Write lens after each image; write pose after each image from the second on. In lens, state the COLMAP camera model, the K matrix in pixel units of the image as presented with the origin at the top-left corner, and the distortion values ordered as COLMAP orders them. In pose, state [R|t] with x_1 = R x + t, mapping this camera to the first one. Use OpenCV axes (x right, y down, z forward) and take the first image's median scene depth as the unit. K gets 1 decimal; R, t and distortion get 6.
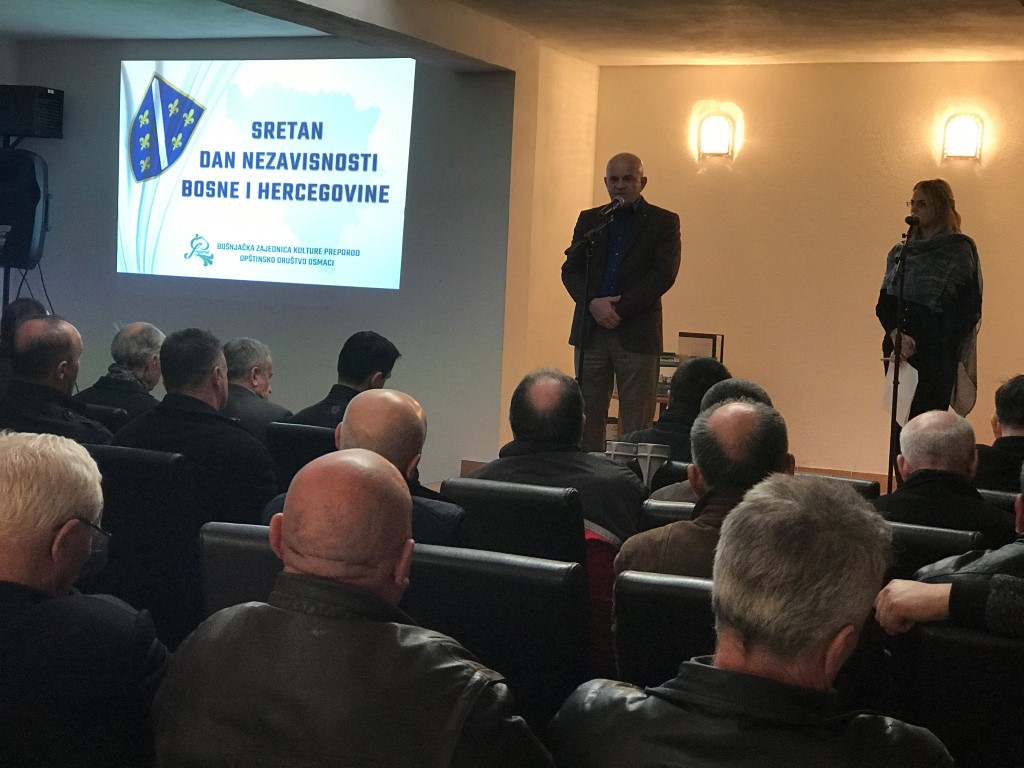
lens RADIAL K [[1665.1, 0, 513.2], [0, 1665.1, 392.9], [0, 0, 1]] dist [0.088984, 0.000000]
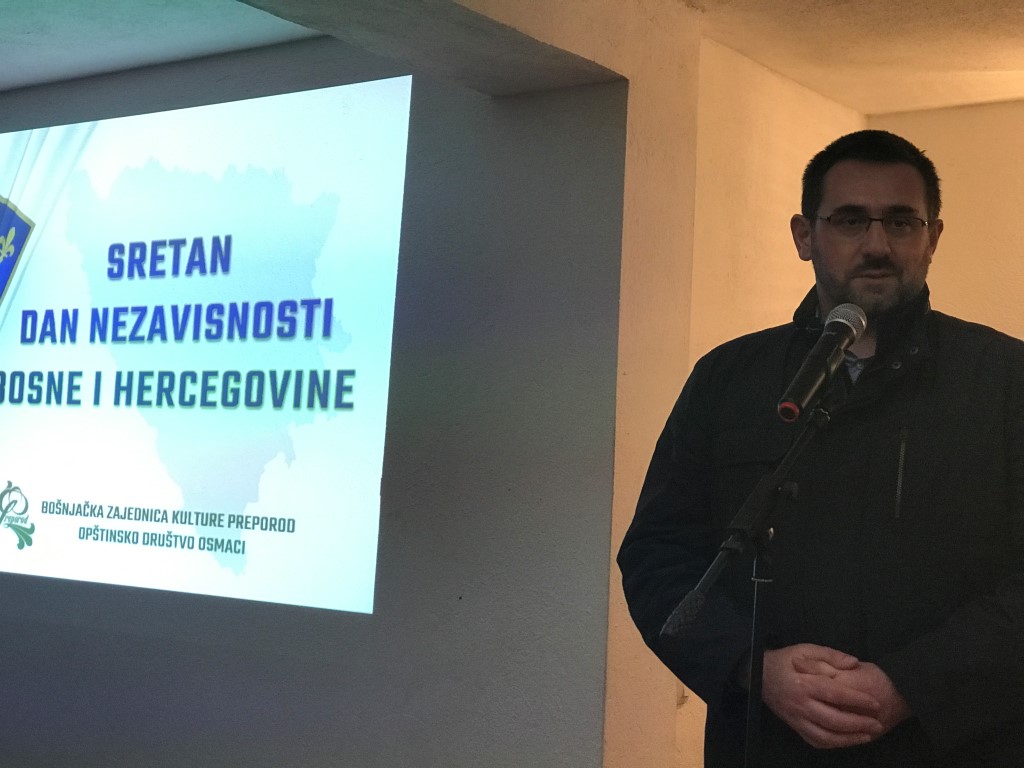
lens RADIAL K [[1665.1, 0, 513.2], [0, 1665.1, 383.8], [0, 0, 1]] dist [0.088984, 0.000000]
pose [[0.980631, -0.015007, -0.195287, 0.047981], [-0.011816, 0.990712, -0.135462, -0.060905], [0.195506, 0.135146, 0.971346, 0.572011]]
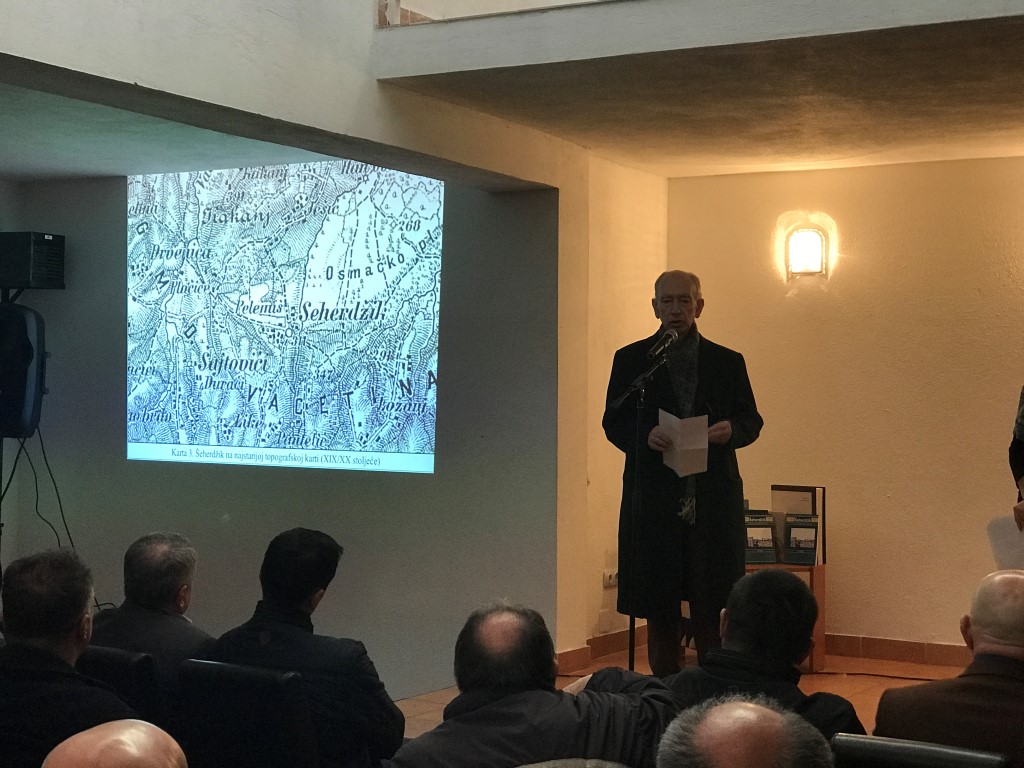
lens RADIAL K [[1665.1, 0, 512.3], [0, 1665.1, 380.4], [0, 0, 1]] dist [0.088984, 0.000000]
pose [[0.995795, -0.038339, -0.083196, 0.041761], [0.031454, 0.996091, -0.082543, -0.023703], [0.086036, 0.079580, 0.993109, 0.150782]]
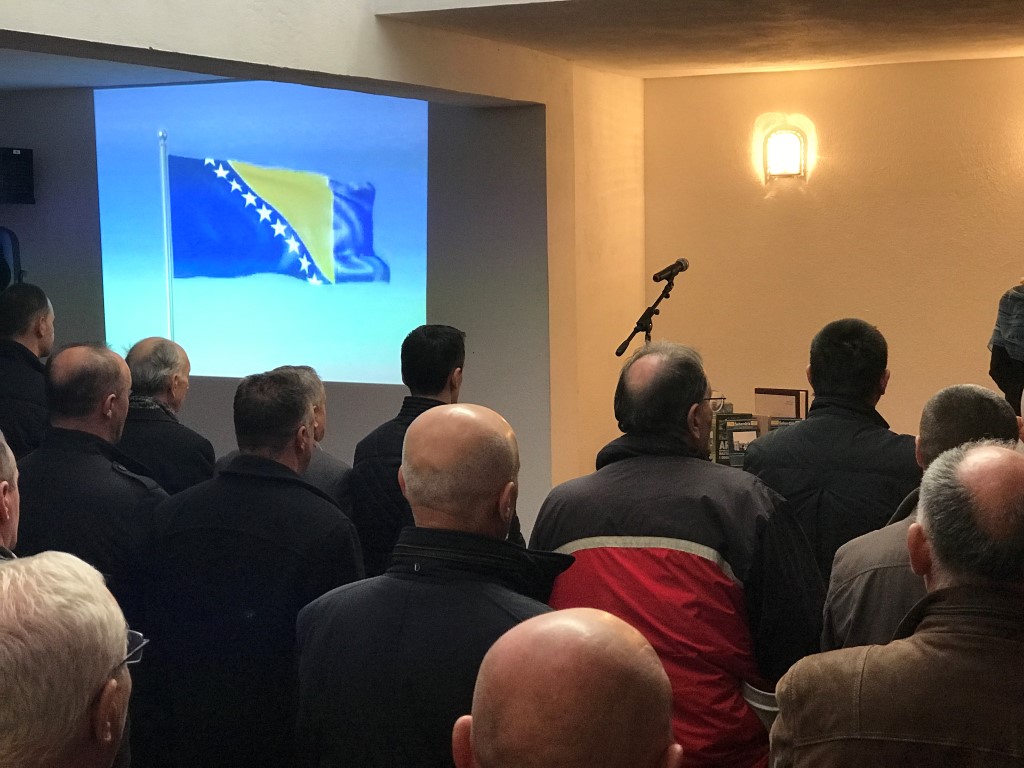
lens RADIAL K [[1665.1, 0, 511.5], [0, 1665.1, 381.9], [0, 0, 1]] dist [0.088984, 0.000000]
pose [[0.997556, -0.059107, -0.037257, 0.006937], [0.060013, 0.997917, 0.023680, -0.067976], [0.035780, -0.025858, 0.999025, 0.139511]]
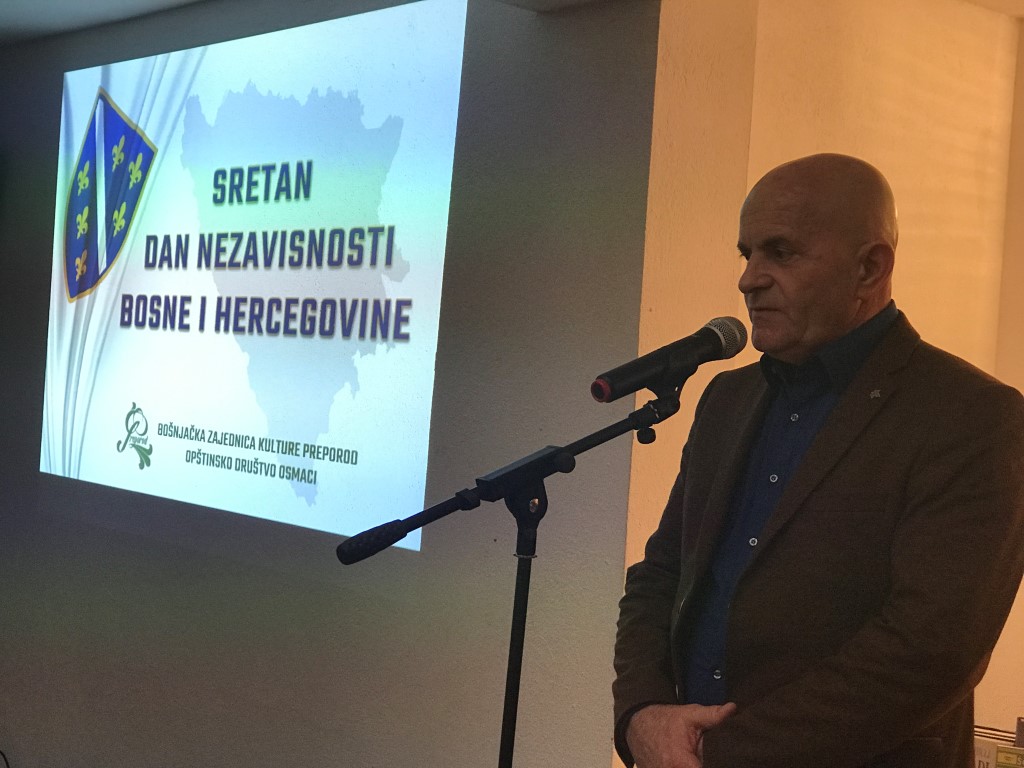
lens RADIAL K [[1665.1, 0, 512.7], [0, 1665.1, 384.1], [0, 0, 1]] dist [0.088984, 0.000000]
pose [[0.915519, 0.016247, -0.401946, 0.112990], [-0.051824, 0.995621, -0.077797, -0.069940], [0.398922, 0.092055, 0.912352, 0.611690]]
